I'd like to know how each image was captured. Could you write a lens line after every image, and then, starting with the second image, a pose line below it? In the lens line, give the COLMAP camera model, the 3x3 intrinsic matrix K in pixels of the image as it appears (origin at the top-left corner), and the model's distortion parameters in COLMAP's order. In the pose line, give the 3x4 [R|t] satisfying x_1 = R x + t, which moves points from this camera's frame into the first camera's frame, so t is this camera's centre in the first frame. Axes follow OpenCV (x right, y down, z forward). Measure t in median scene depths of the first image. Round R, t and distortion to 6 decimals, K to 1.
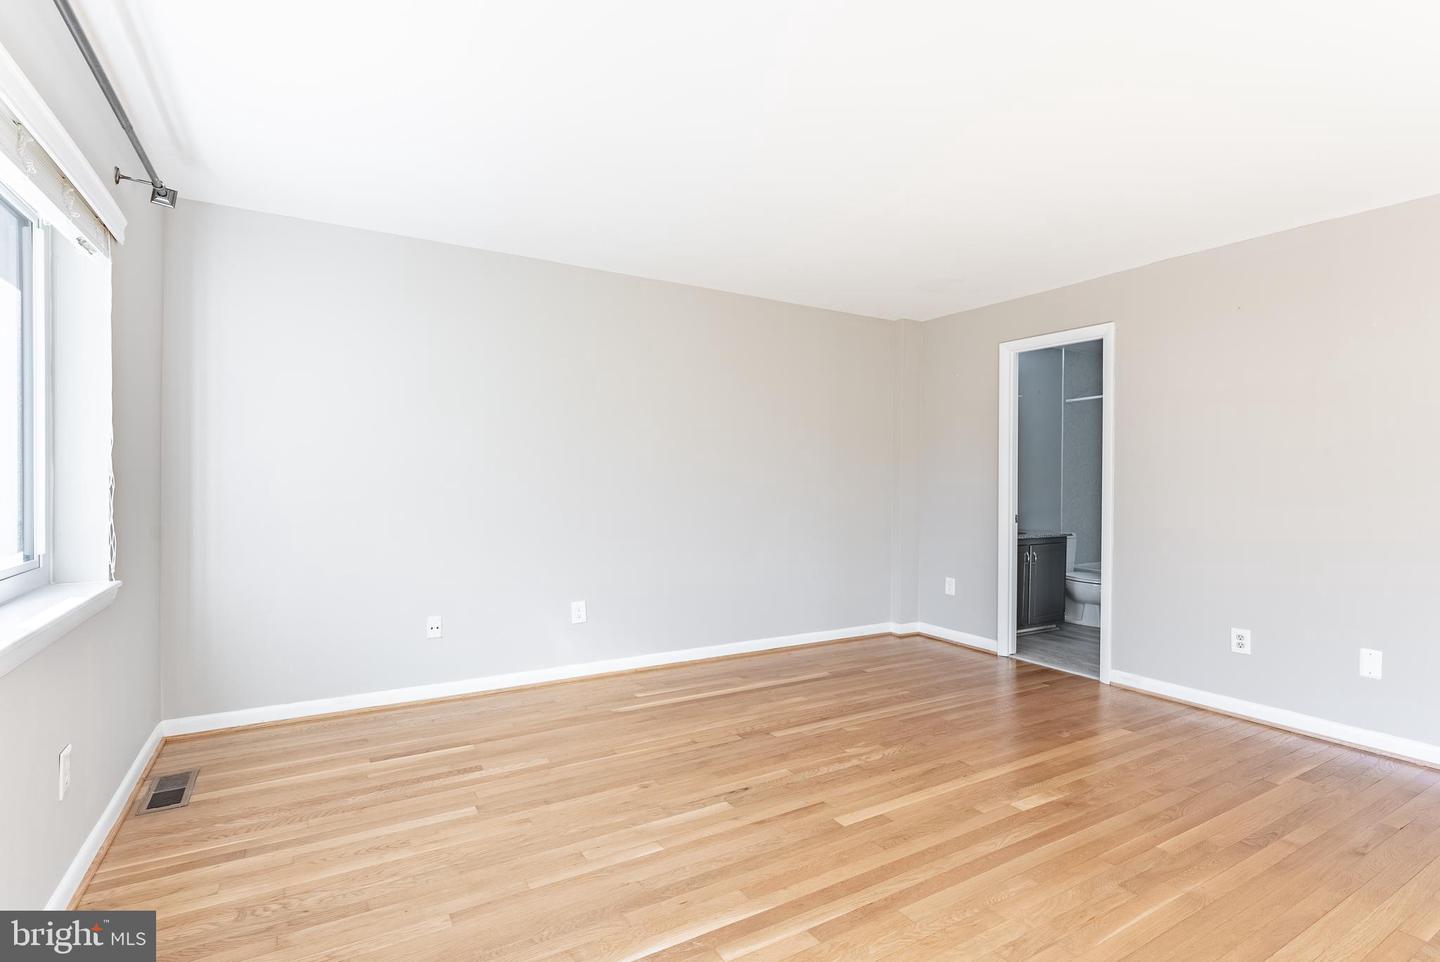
lens RADIAL K [[626.9, 0, 673.8], [0, 626.9, 485.9], [0, 0, 1]] dist [-0.003883, -0.000488]
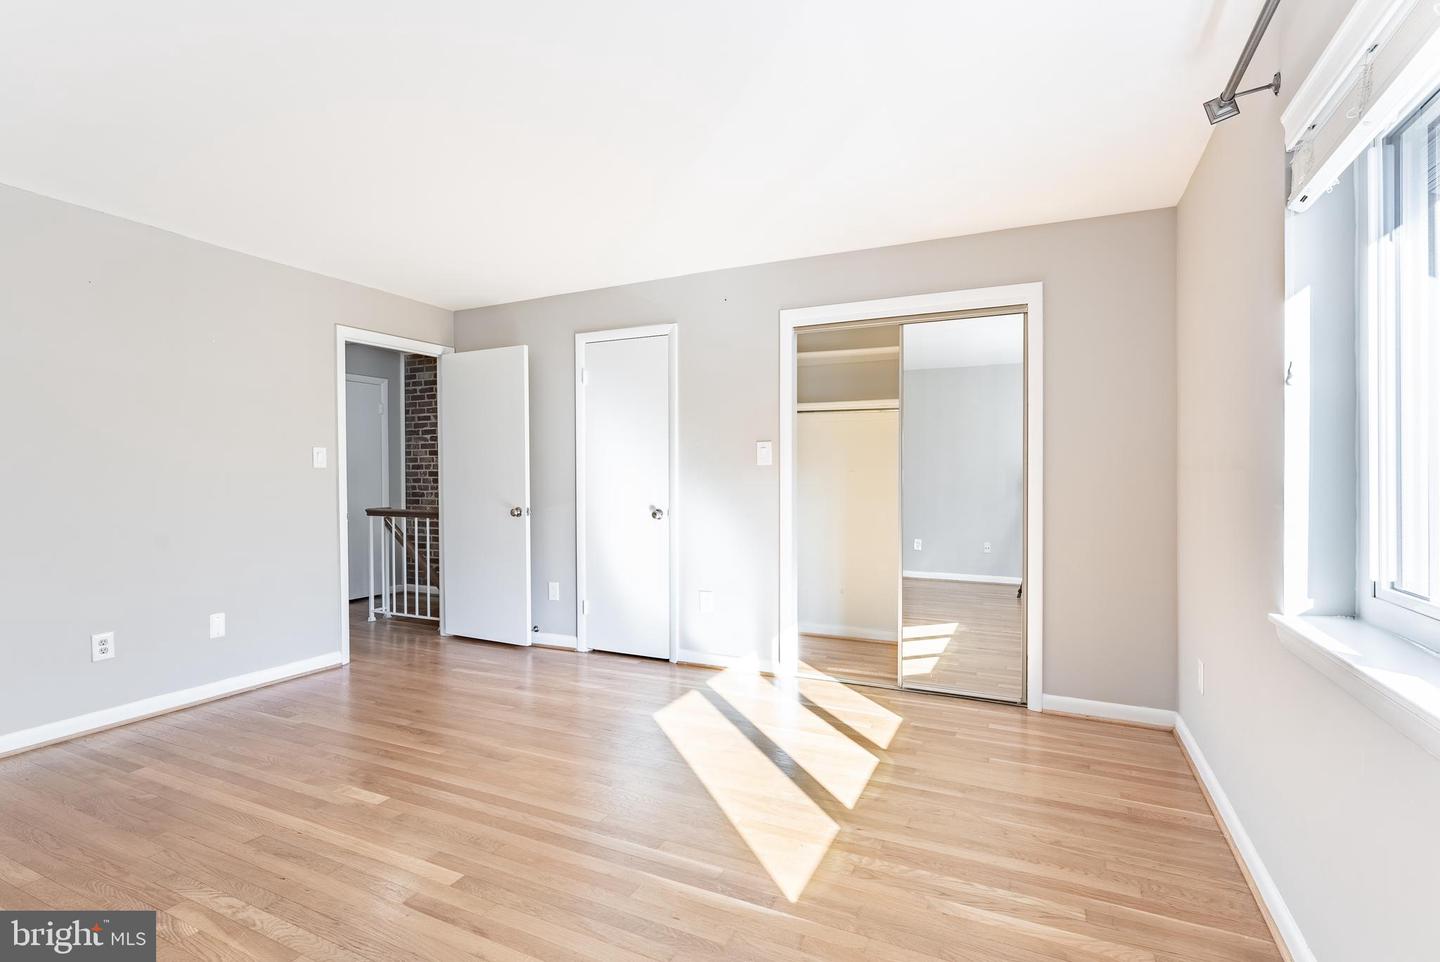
lens RADIAL K [[674.9, 0, 772.1], [0, 674.9, 476.8], [0, 0, 1]] dist [-0.001176, 0.000070]
pose [[-0.609422, -0.009007, 0.792795, -0.577460], [0.005501, 0.999863, 0.015588, -0.014845], [-0.792827, 0.013861, -0.609289, 0.980495]]
